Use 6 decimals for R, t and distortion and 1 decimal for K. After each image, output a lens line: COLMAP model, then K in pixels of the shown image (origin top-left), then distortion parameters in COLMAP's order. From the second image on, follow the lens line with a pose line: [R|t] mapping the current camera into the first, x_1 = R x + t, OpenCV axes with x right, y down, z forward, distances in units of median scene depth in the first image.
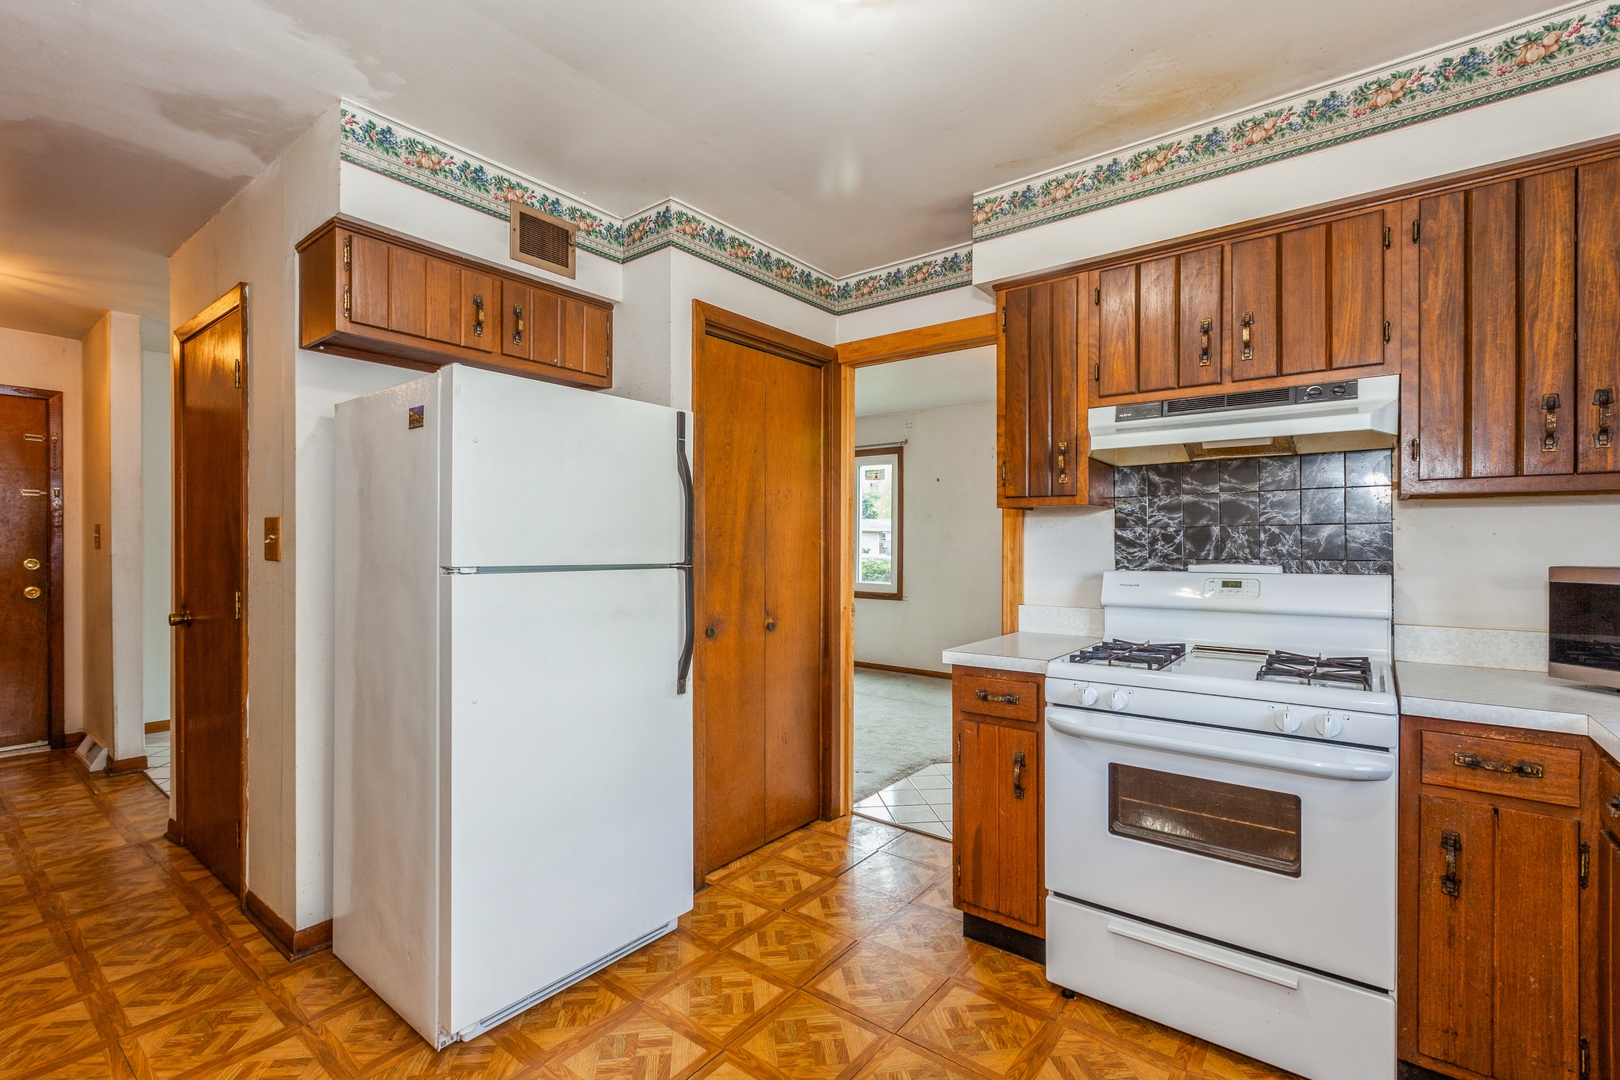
lens RADIAL K [[731.9, 0, 821.0], [0, 731.9, 546.2], [0, 0, 1]] dist [-0.005150, -0.000028]
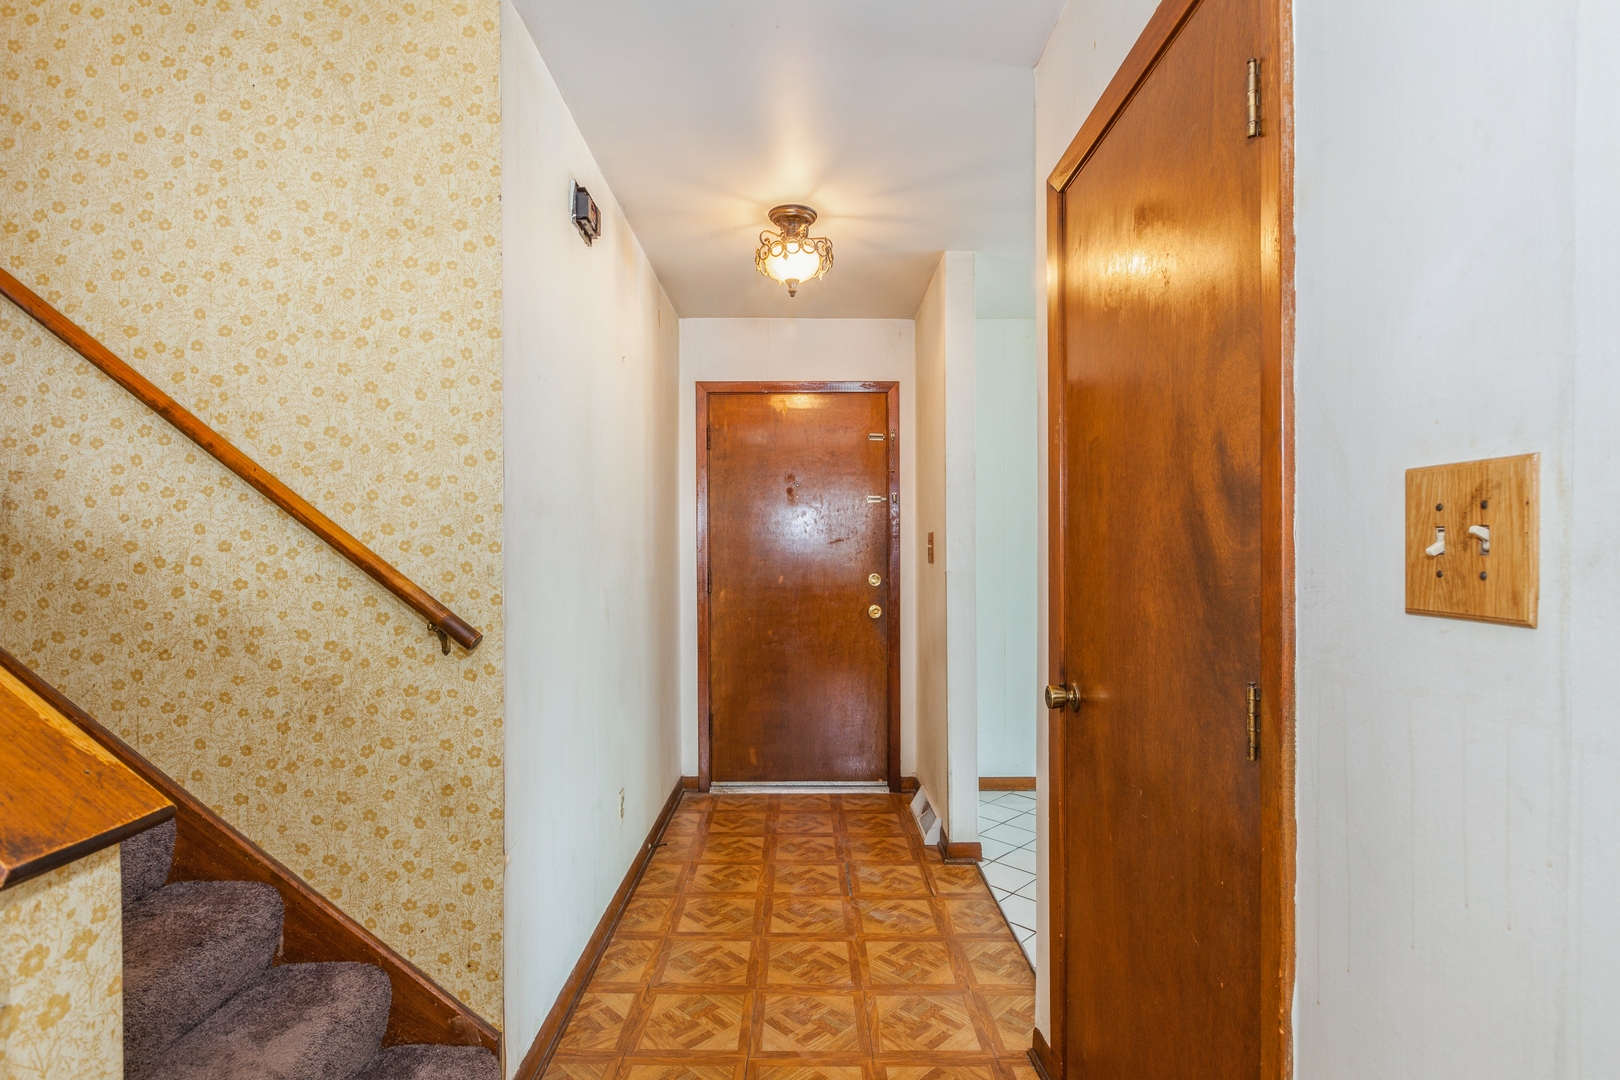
lens RADIAL K [[787.3, 0, 810.4], [0, 787.3, 548.3], [0, 0, 1]] dist [-0.002368, 0.000008]
pose [[0.614632, -0.007440, -0.788779, -0.381060], [-0.001335, 0.999944, -0.010472, -0.003123], [0.788813, 0.007489, 0.614588, 0.352545]]
